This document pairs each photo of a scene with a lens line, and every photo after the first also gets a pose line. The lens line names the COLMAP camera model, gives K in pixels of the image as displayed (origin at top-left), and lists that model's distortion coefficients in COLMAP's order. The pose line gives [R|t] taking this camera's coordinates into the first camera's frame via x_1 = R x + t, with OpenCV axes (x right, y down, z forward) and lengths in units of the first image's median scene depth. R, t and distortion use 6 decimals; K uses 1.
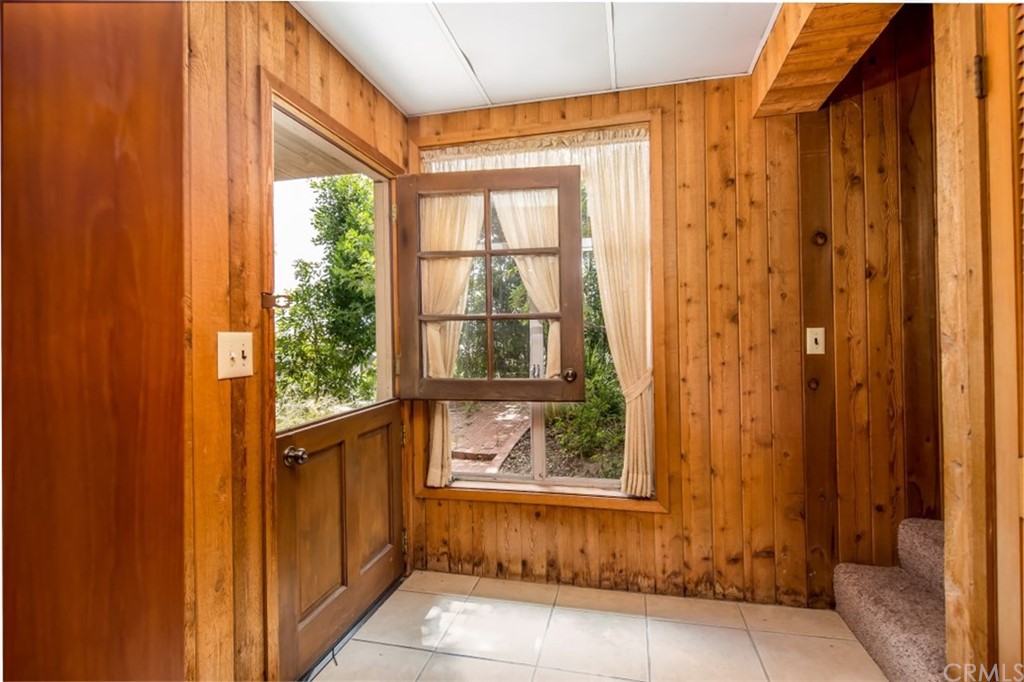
lens RADIAL K [[493.0, 0, 510.4], [0, 493.0, 334.6], [0, 0, 1]] dist [-0.000491, -0.001517]
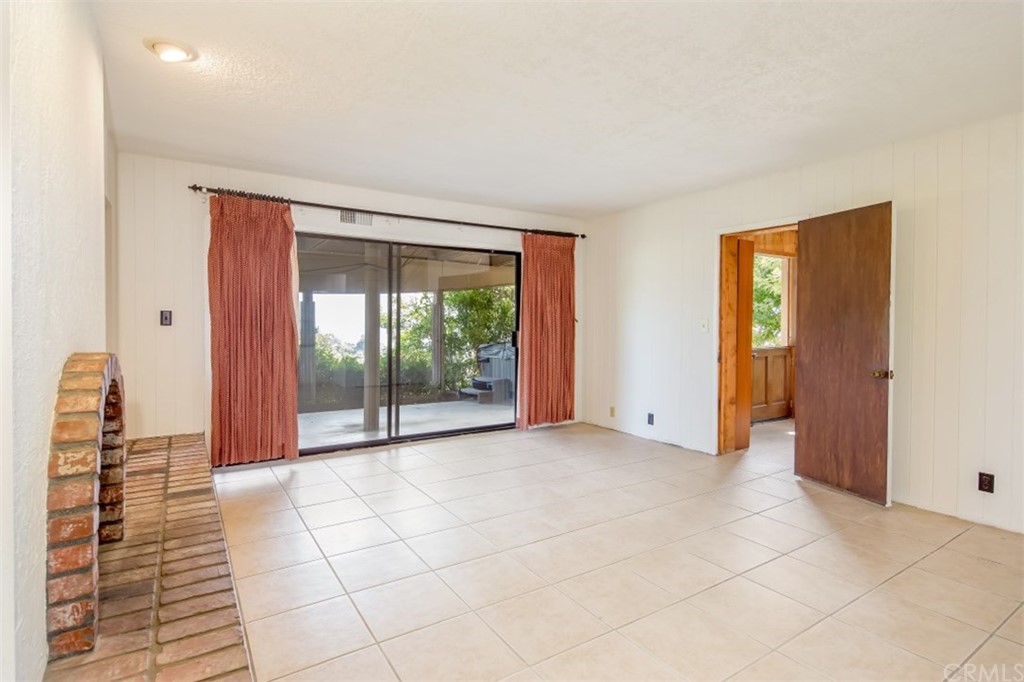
lens RADIAL K [[518.6, 0, 512.0], [0, 518.6, 341.0], [0, 0, 1]] dist [0.000600, -0.000377]
pose [[0.730951, 0.037433, -0.681402, 0.192474], [-0.007639, 0.998881, 0.046678, -0.003575], [0.682387, -0.028914, 0.730419, -0.677591]]
